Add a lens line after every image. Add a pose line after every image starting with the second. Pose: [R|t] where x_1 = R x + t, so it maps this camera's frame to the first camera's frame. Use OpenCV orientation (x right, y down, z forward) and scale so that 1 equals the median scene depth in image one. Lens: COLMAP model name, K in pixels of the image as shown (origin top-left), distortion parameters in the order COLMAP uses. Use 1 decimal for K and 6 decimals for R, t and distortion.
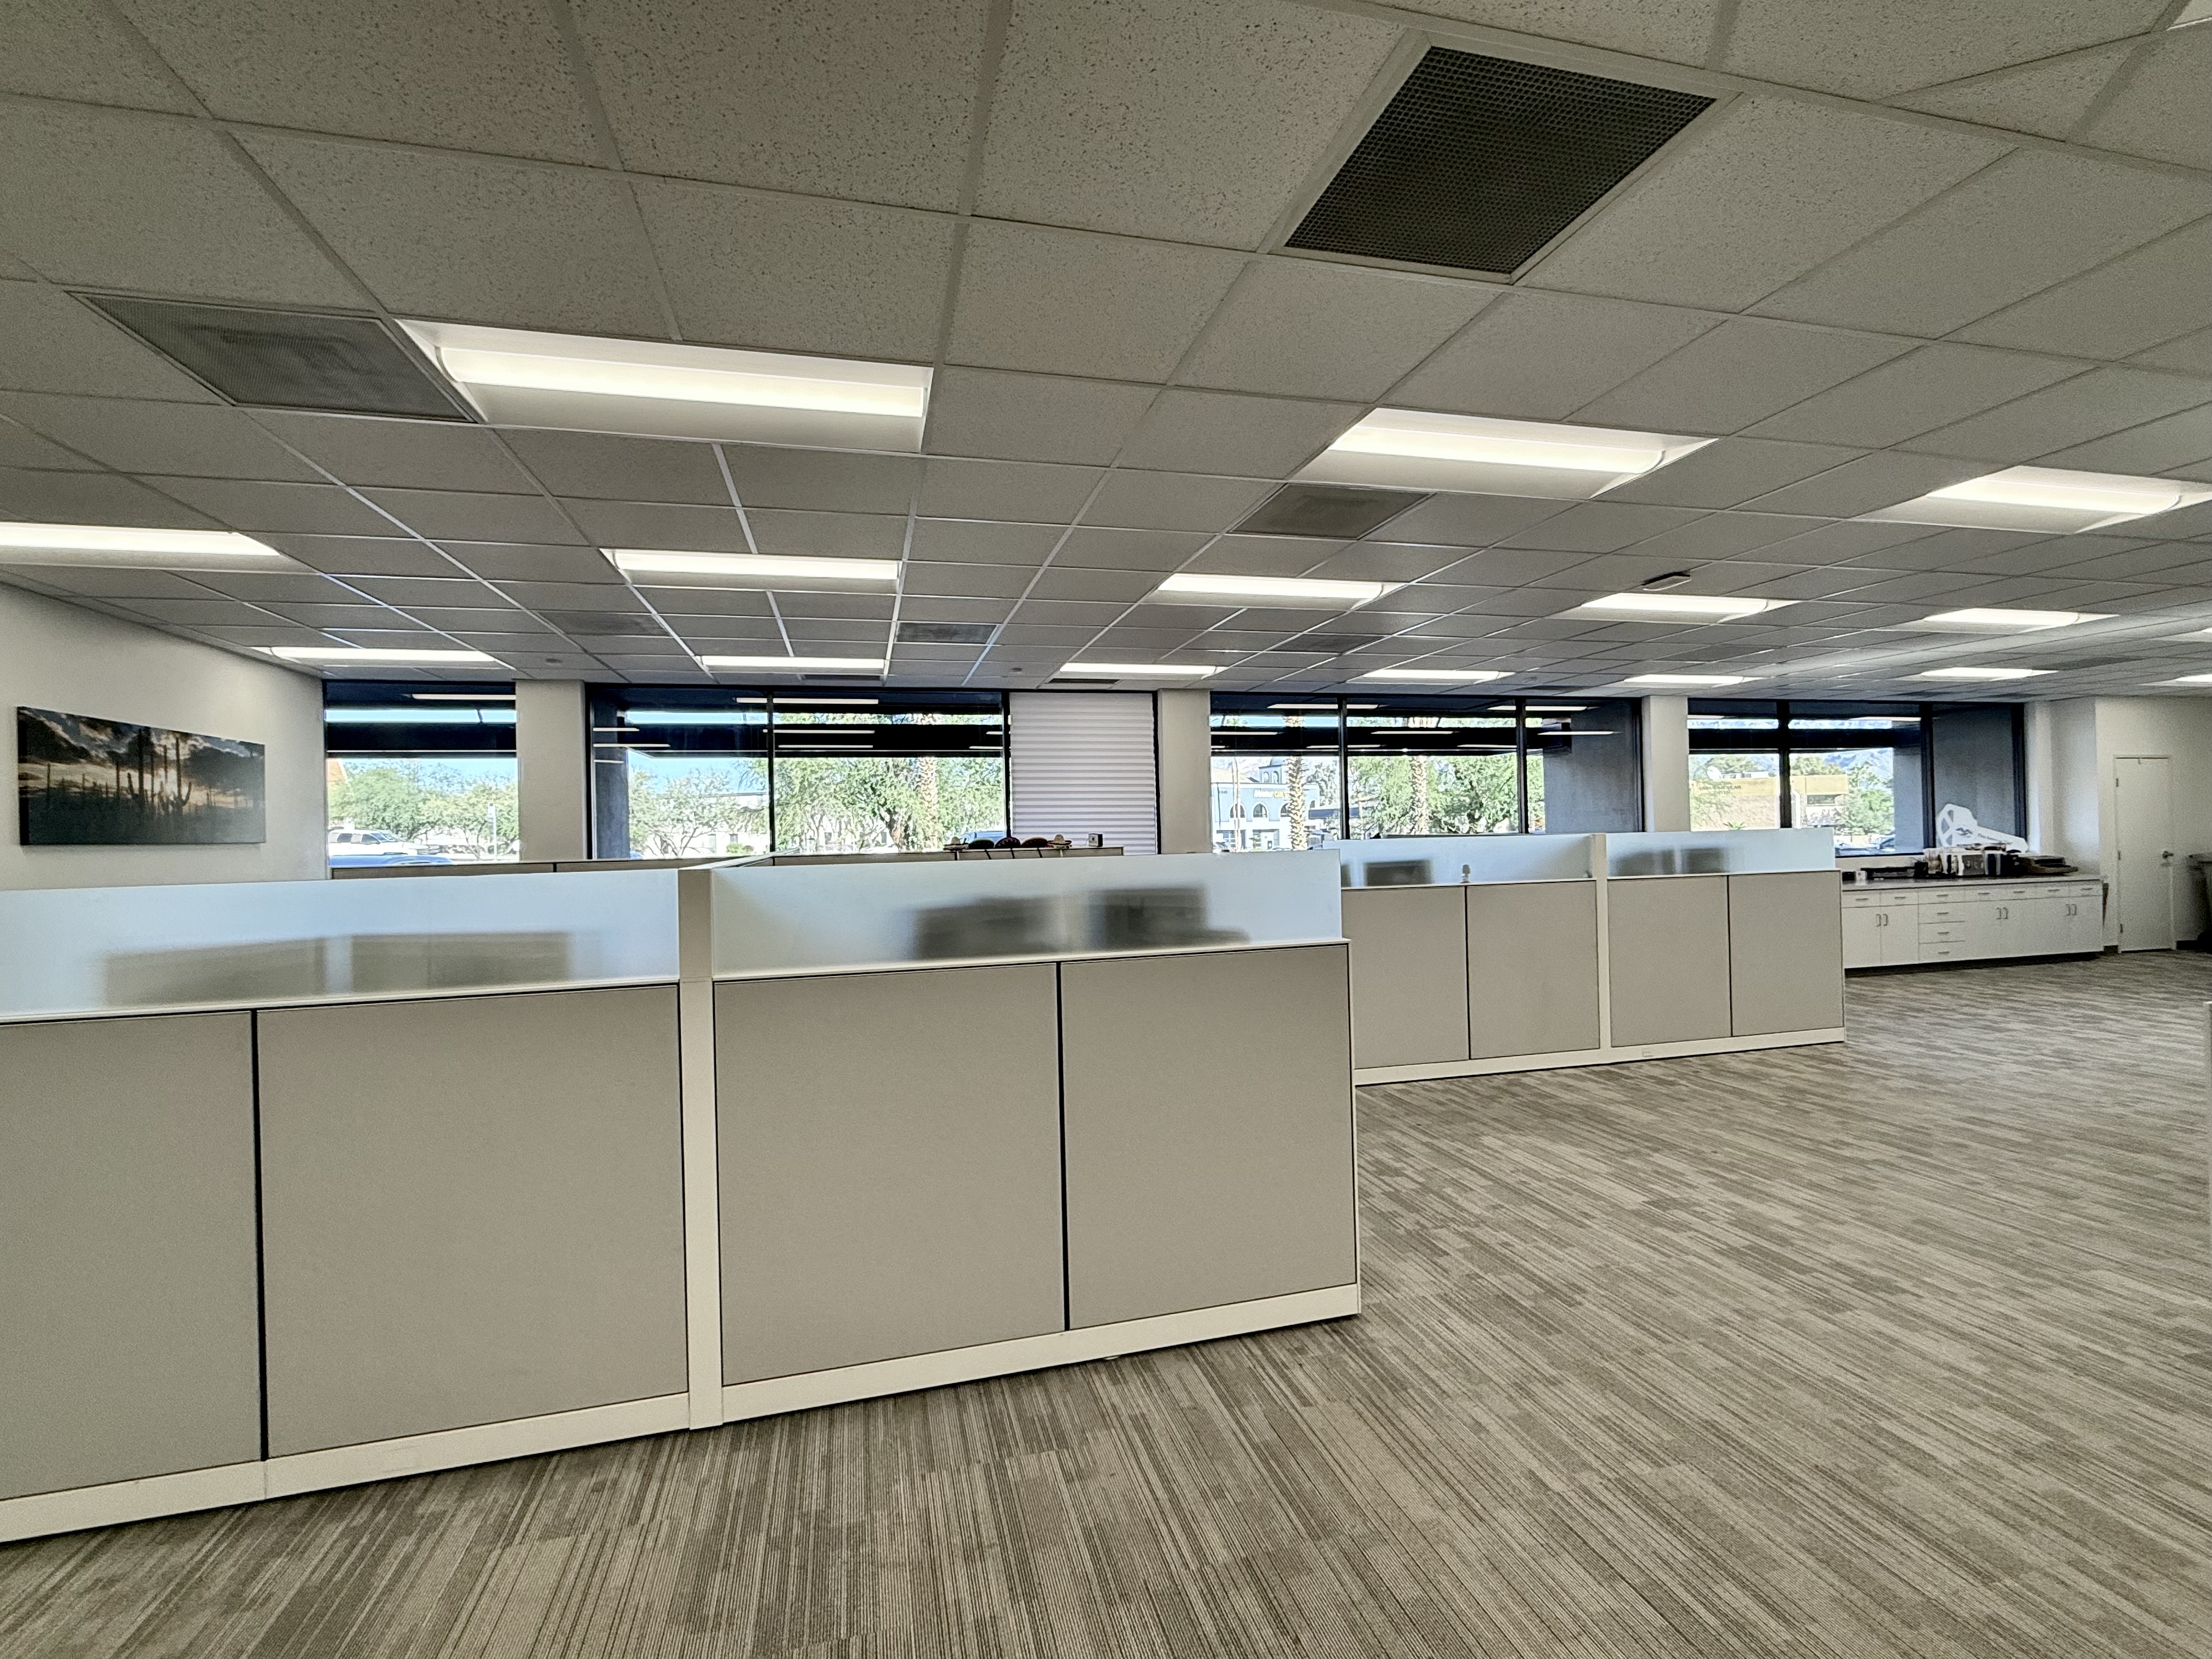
lens RADIAL K [[989.5, 0, 1109.2], [0, 989.5, 825.8], [0, 0, 1]] dist [-0.001991, -0.000730]
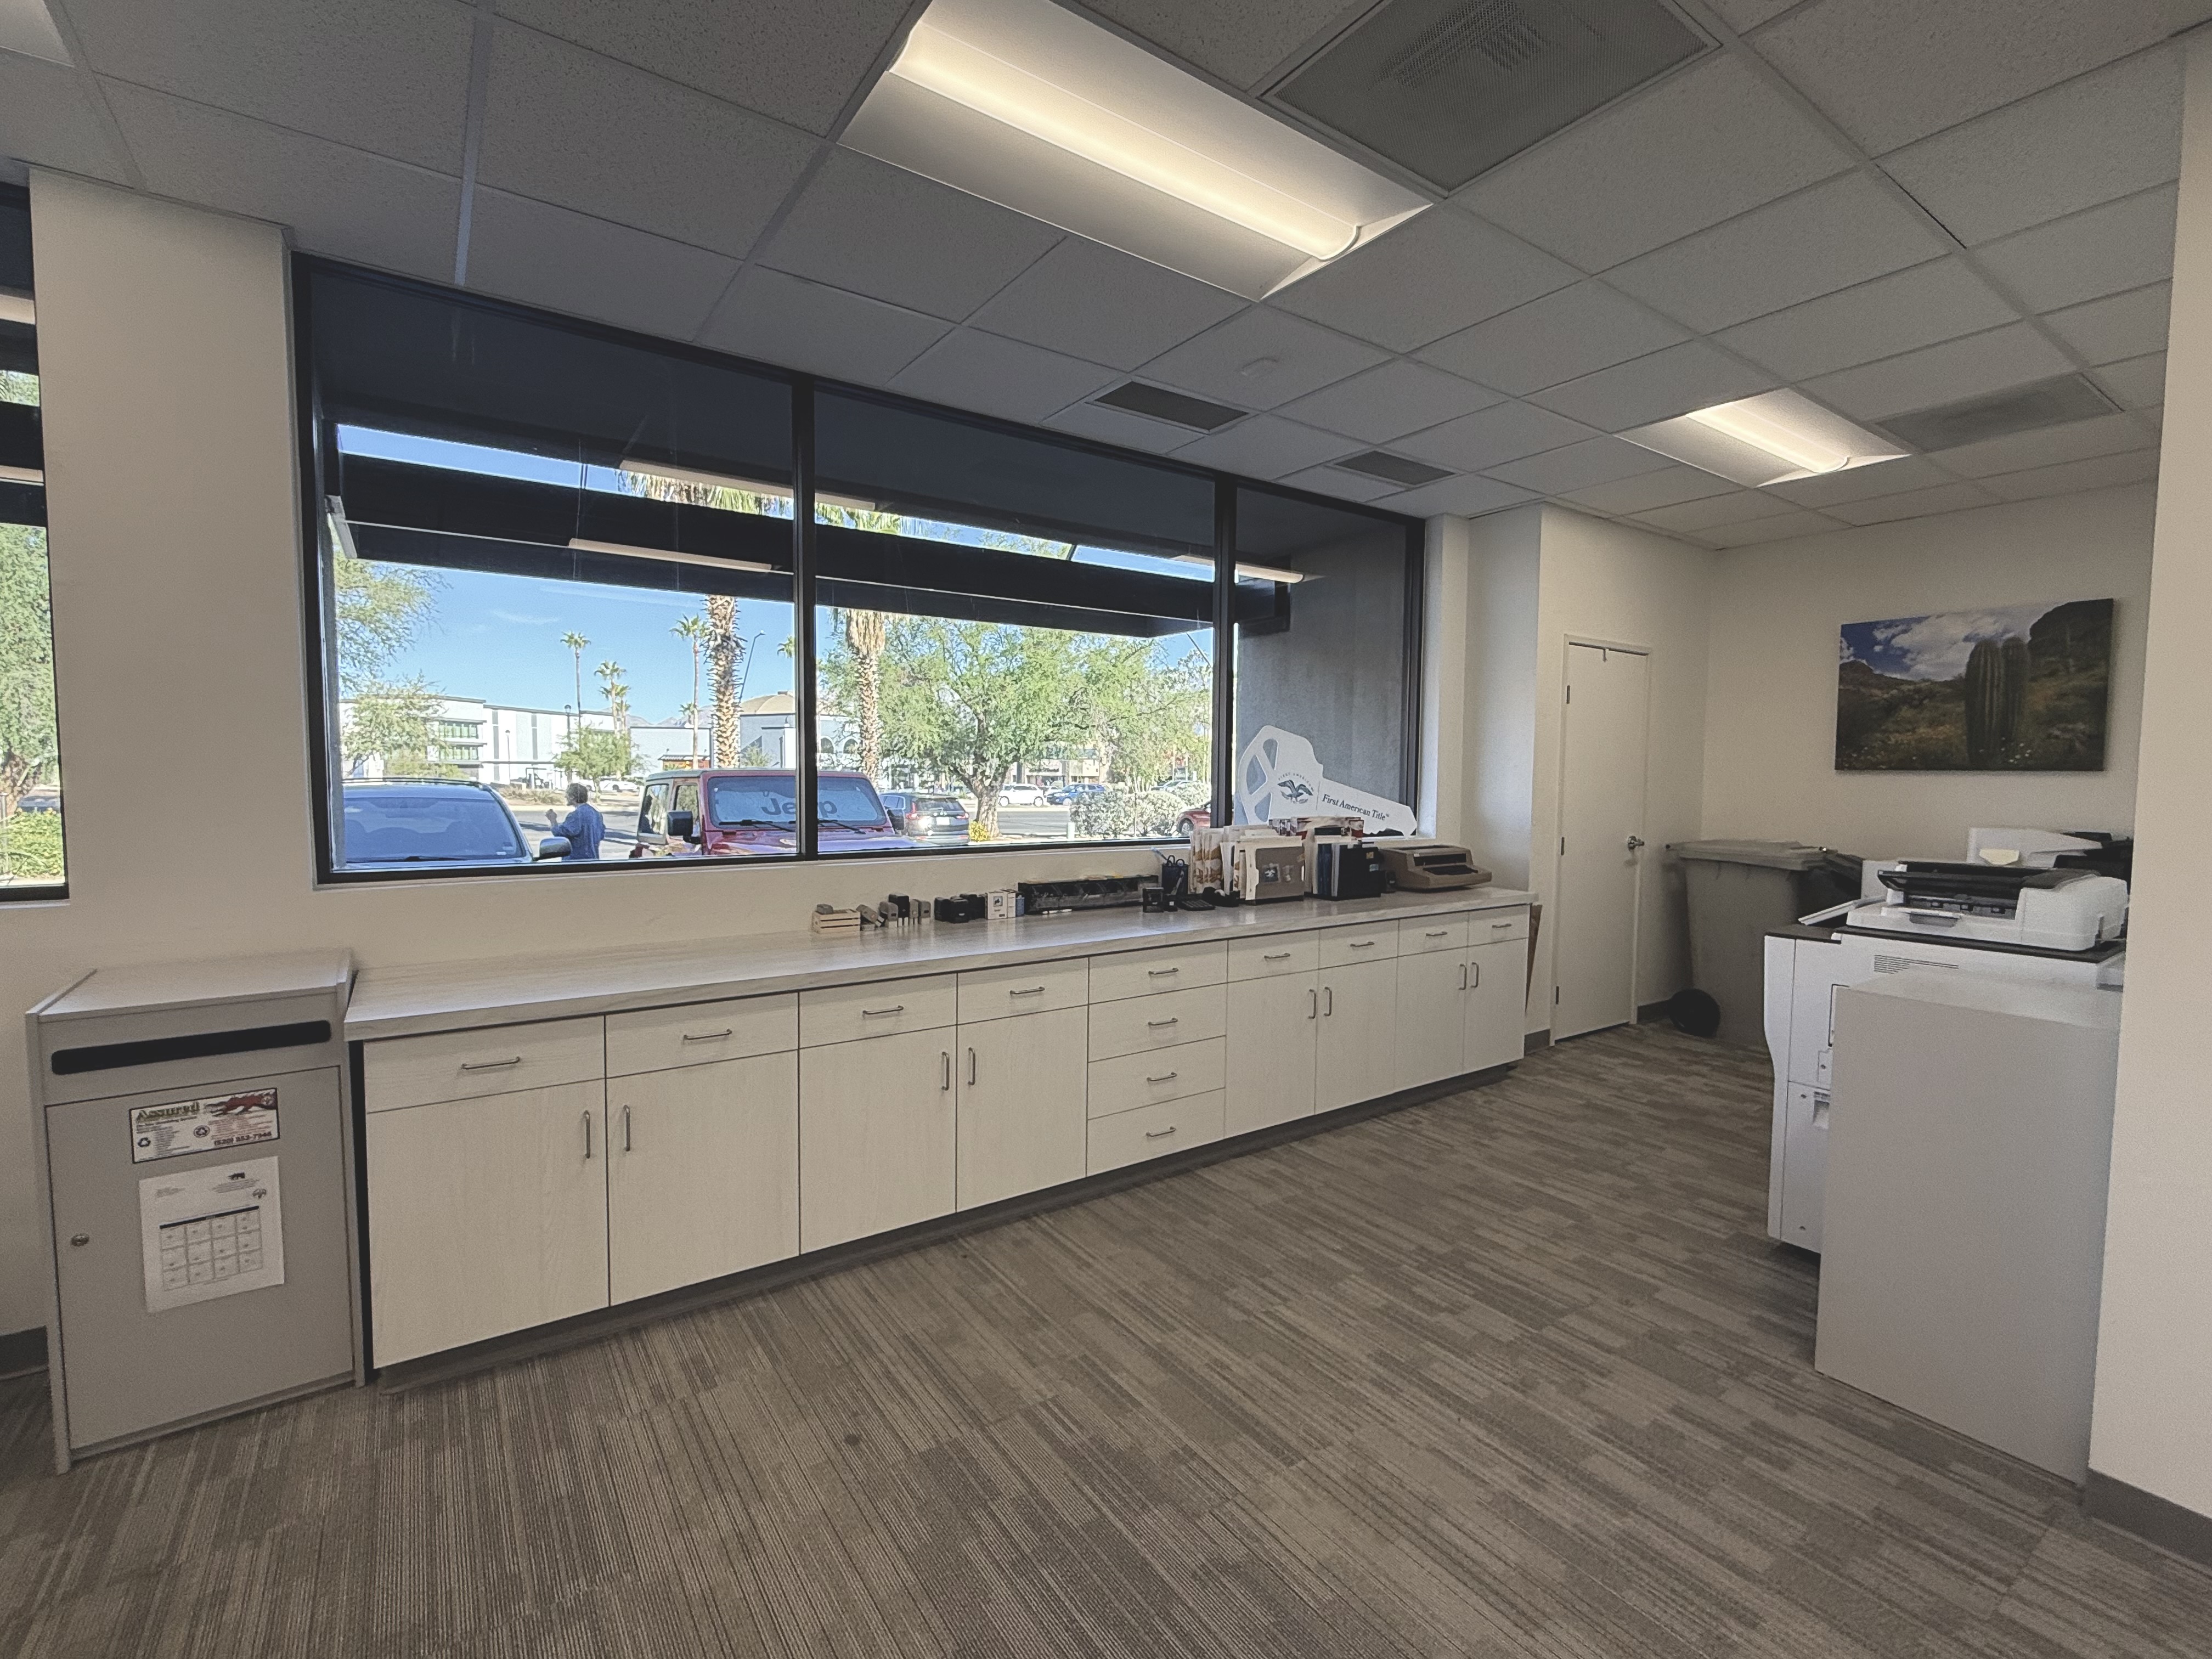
lens RADIAL K [[989.5, 0, 1098.0], [0, 989.5, 833.5], [0, 0, 1]] dist [-0.001991, -0.000730]
pose [[0.935467, 0.006695, 0.353352, 0.647966], [-0.030897, 0.997542, 0.062897, 0.000677], [-0.352062, -0.069756, 0.933374, 0.636200]]
